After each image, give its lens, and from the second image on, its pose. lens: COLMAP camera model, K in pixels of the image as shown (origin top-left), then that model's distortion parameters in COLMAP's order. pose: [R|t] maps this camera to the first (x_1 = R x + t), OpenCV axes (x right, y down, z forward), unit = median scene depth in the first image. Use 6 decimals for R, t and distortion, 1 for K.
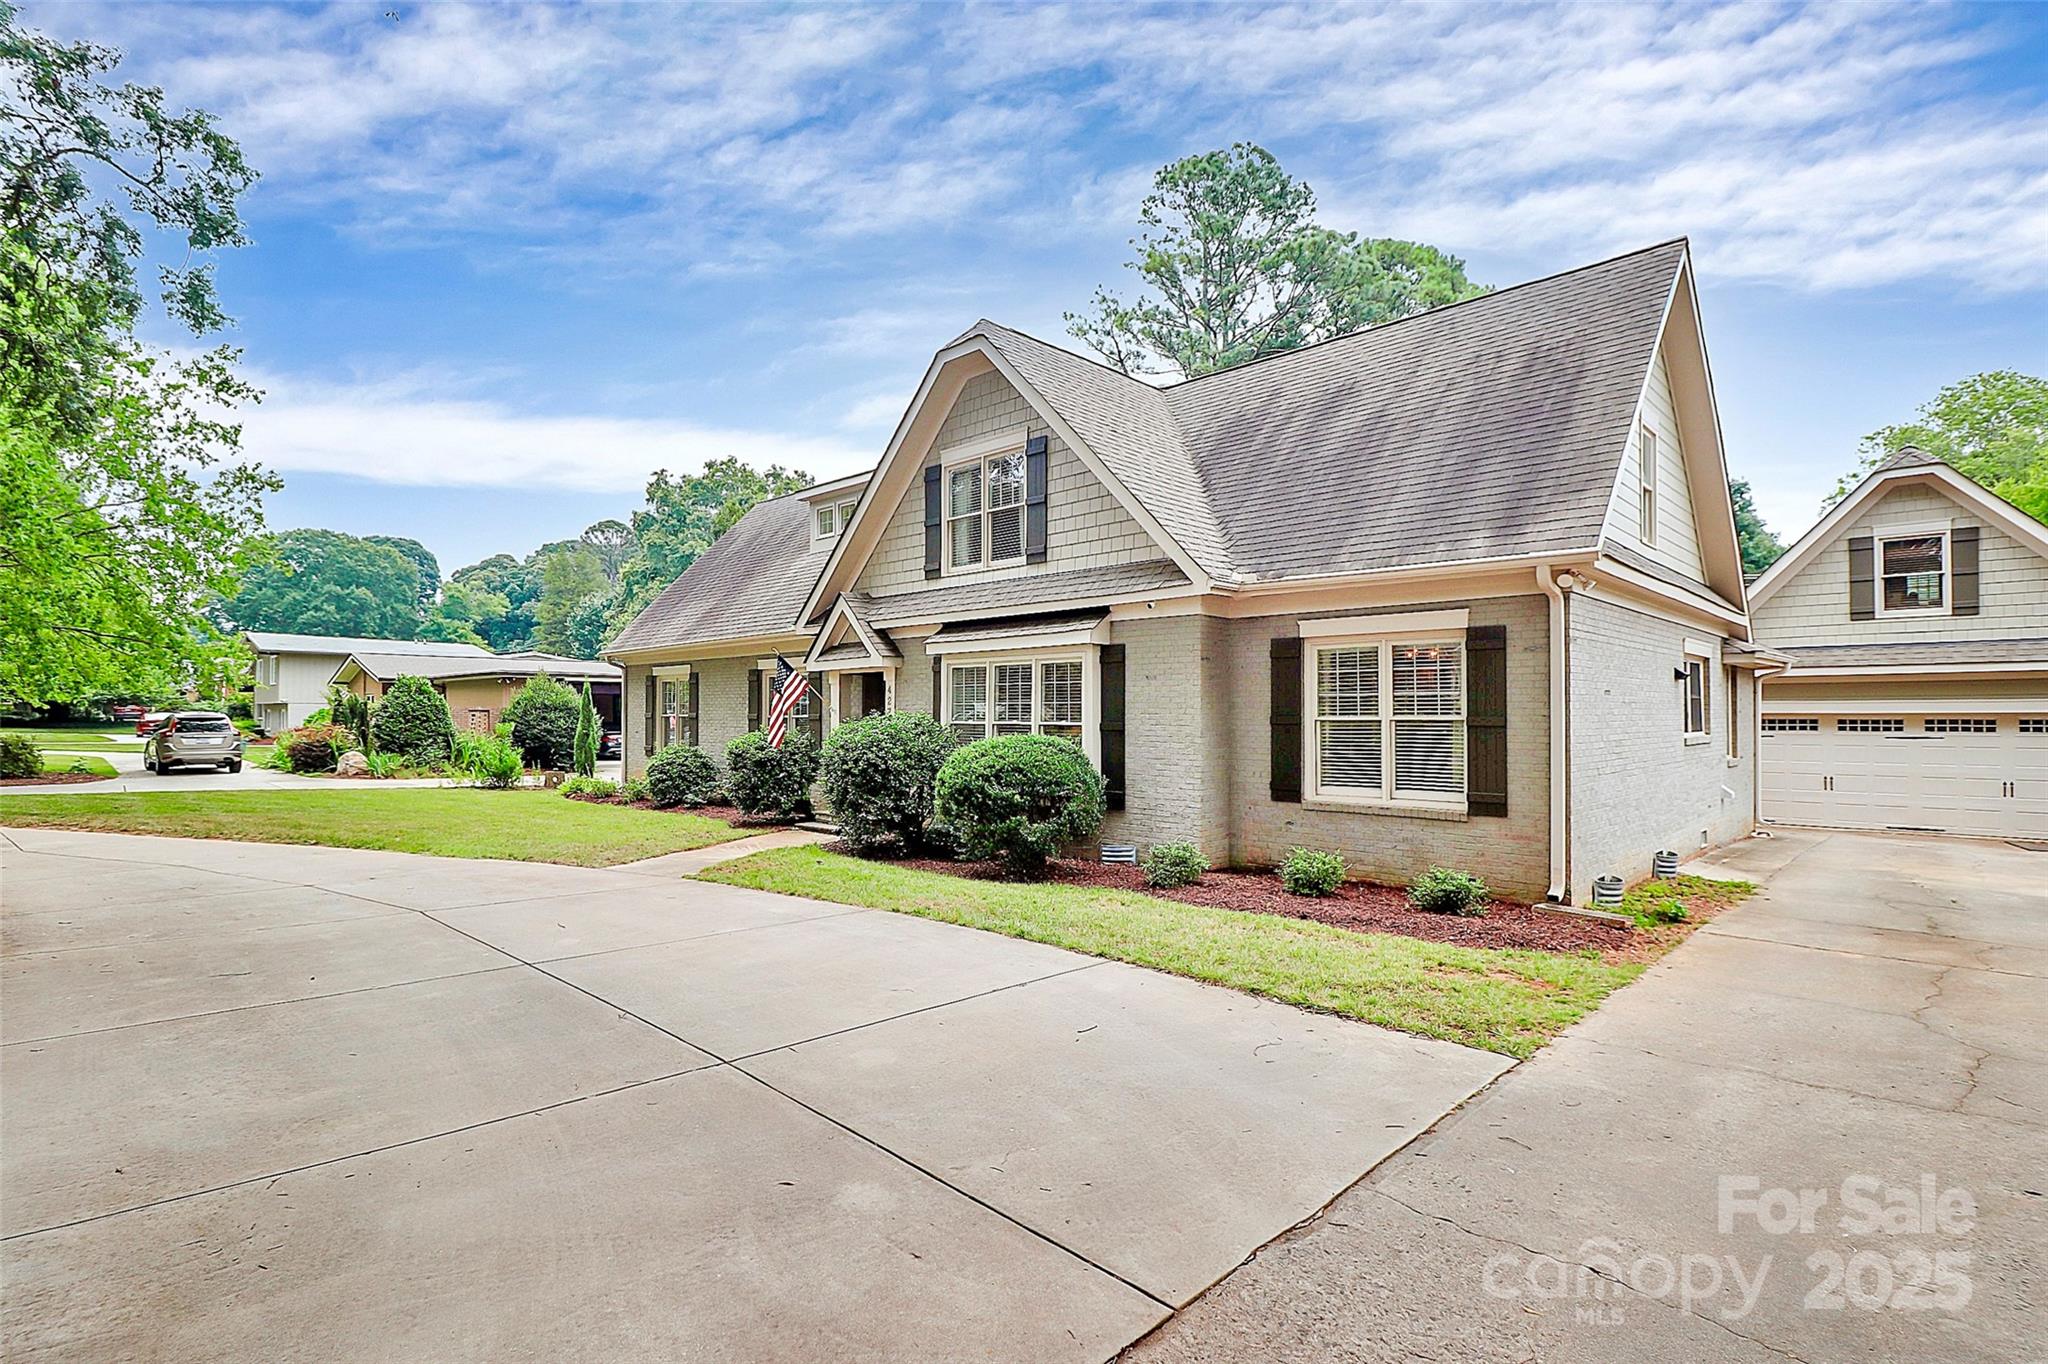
lens RADIAL K [[985.2, 0, 1024.0], [0, 985.2, 682.0], [0, 0, 1]] dist [-0.001266, -0.000621]
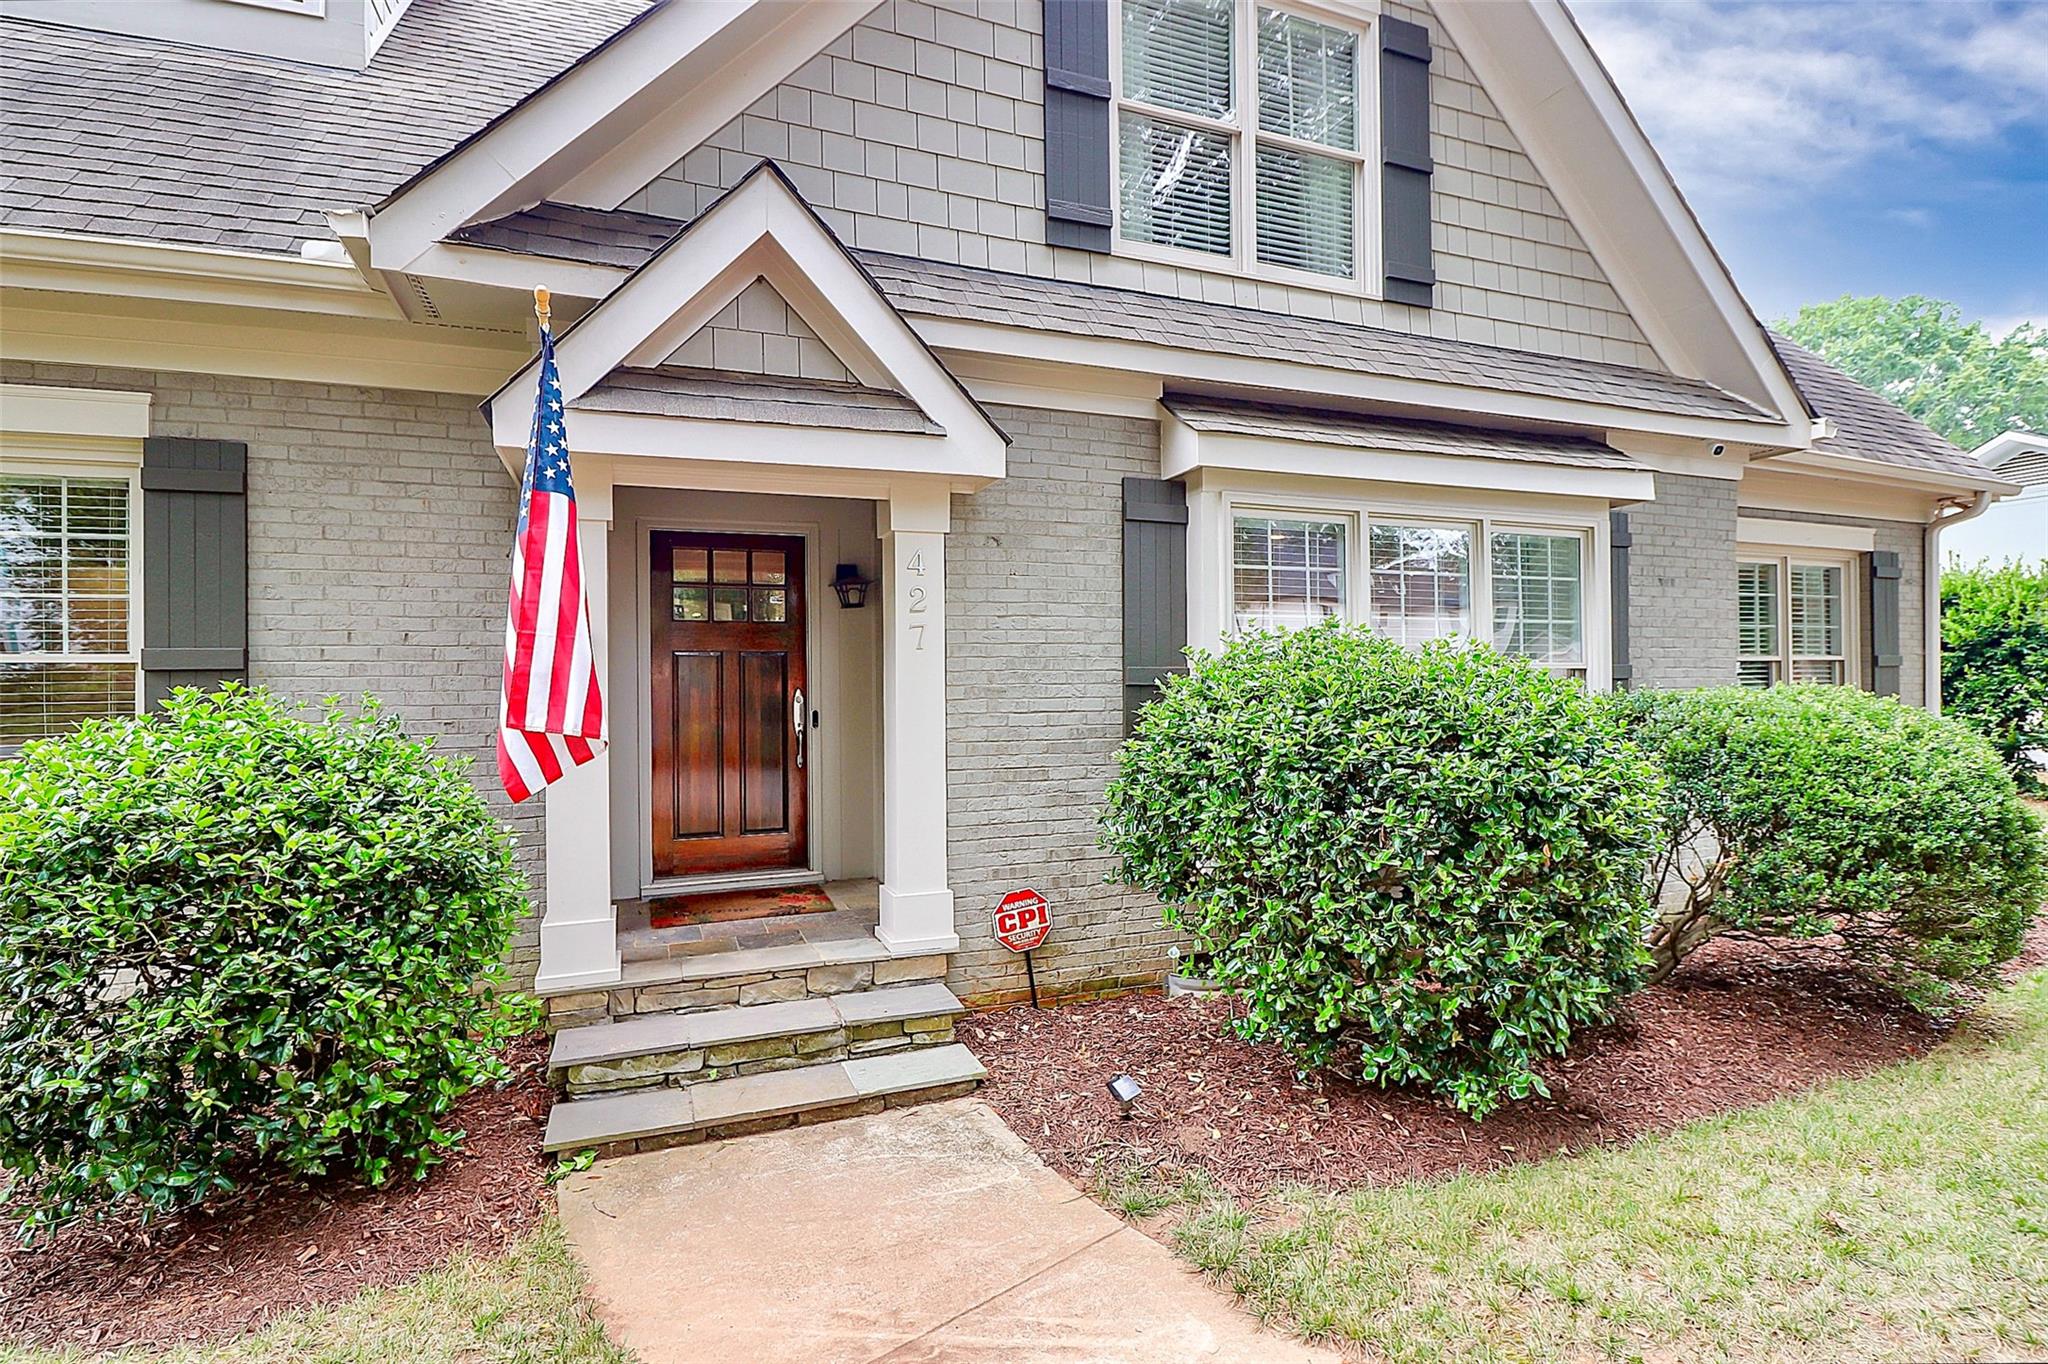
lens RADIAL K [[997.2, 0, 1024.0], [0, 997.2, 682.0], [0, 0, 1]] dist [-0.000885, -0.017277]
pose [[0.403714, -0.009026, 0.914841, -0.461307], [-0.023762, 0.999511, 0.020347, 0.043057], [-0.914577, -0.029953, 0.403302, 0.959741]]
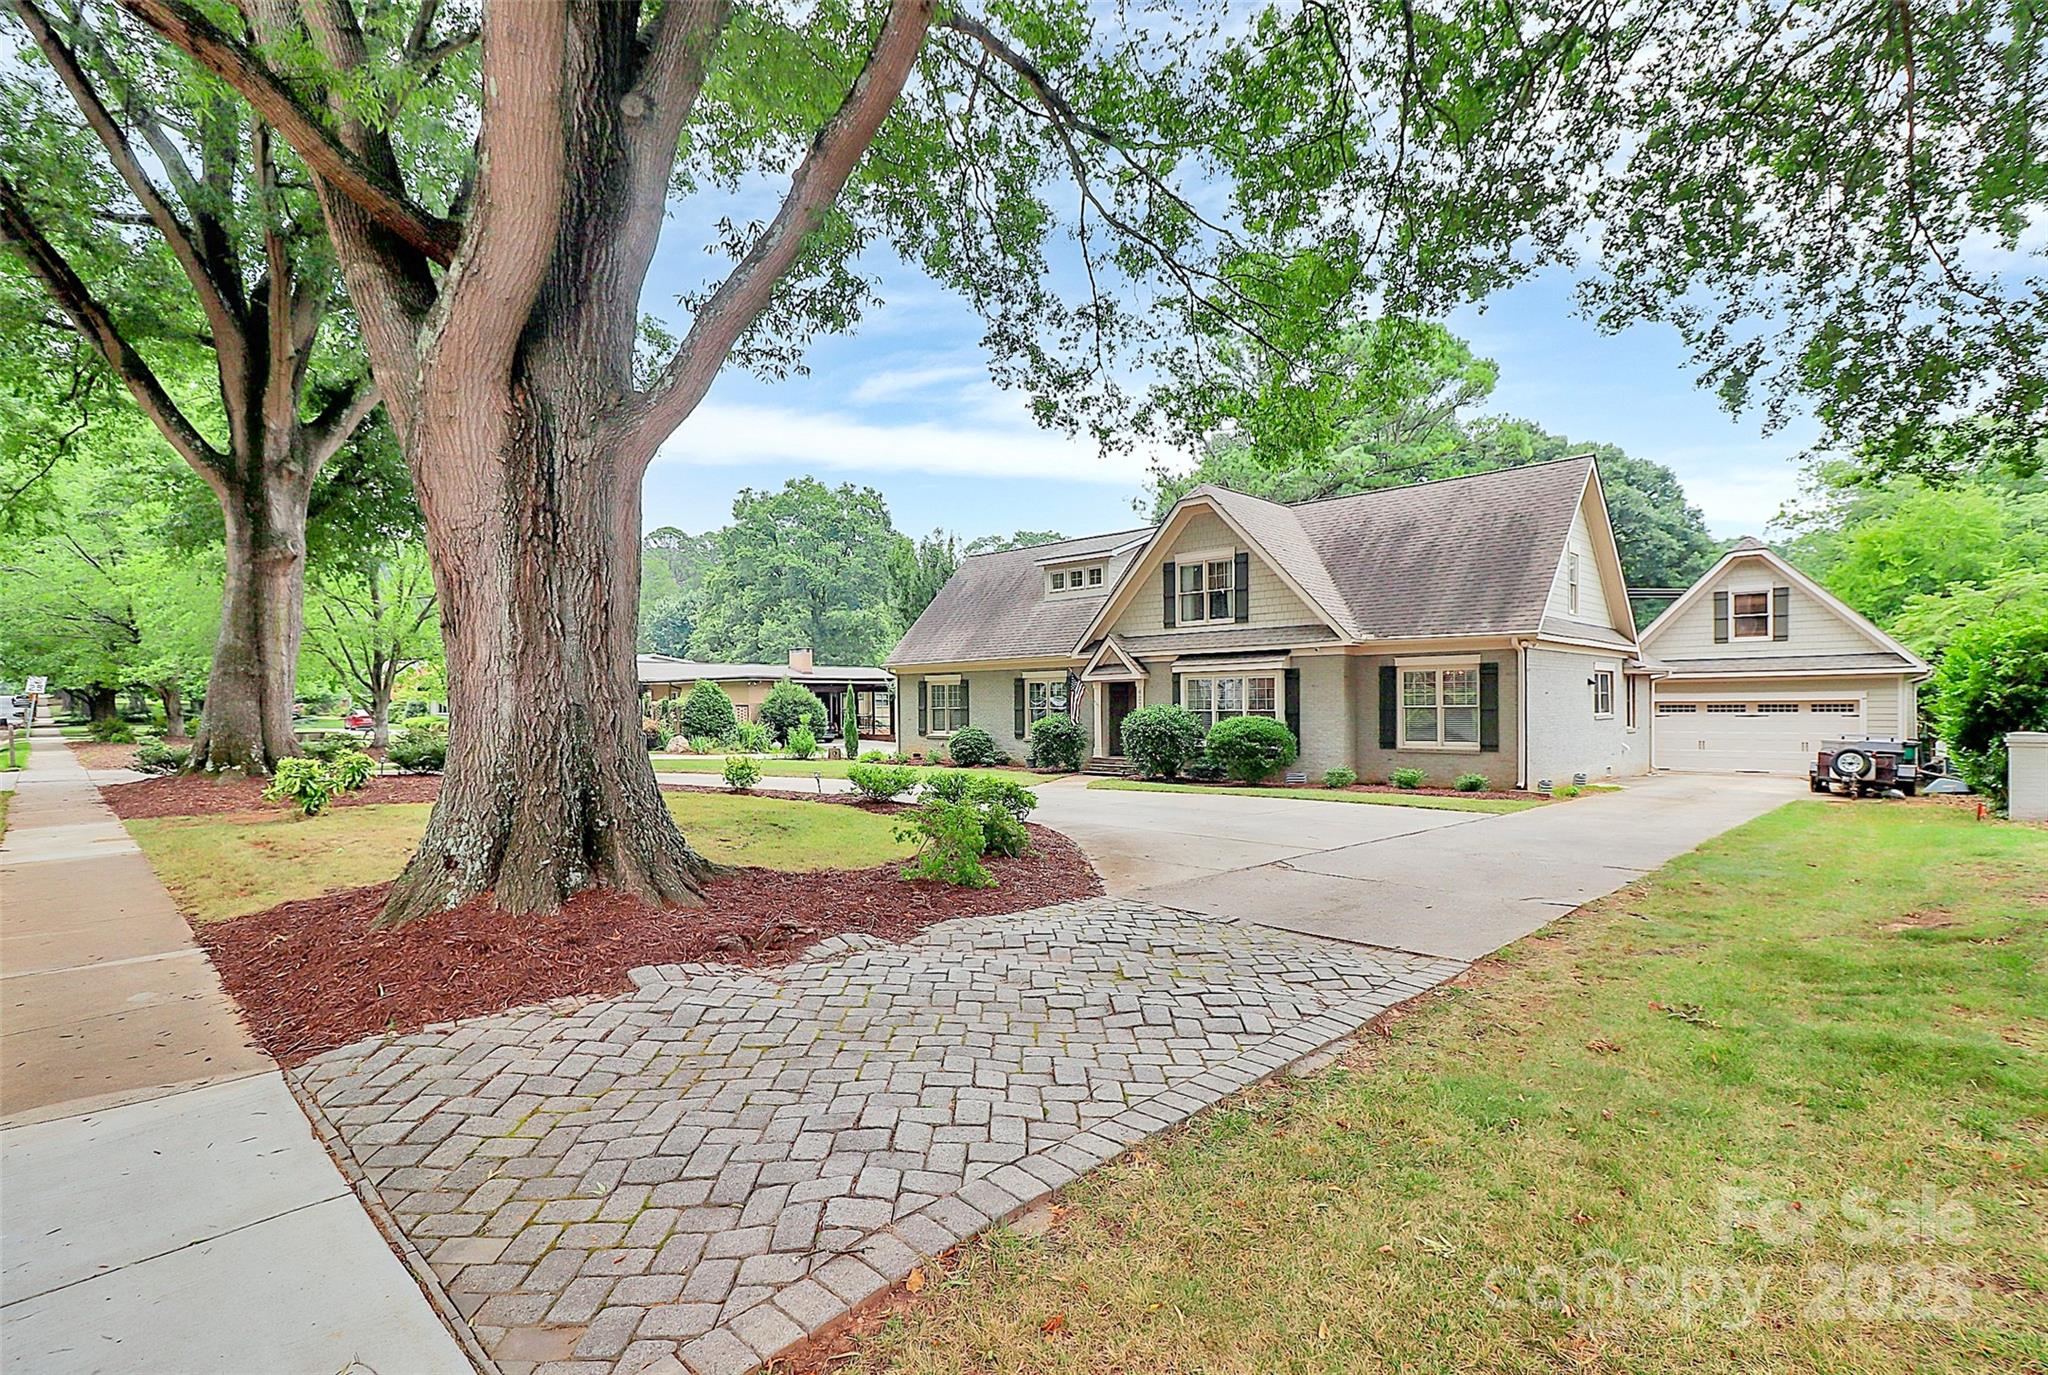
lens RADIAL K [[981.5, 0, 1024.0], [0, 981.5, 687.5], [0, 0, 1]] dist [-0.000510, -0.000041]
pose [[0.999973, -0.007352, -0.000441, -0.384398], [0.007358, 0.999859, 0.015067, -0.030295], [0.000331, -0.015069, 0.999886, -0.806223]]
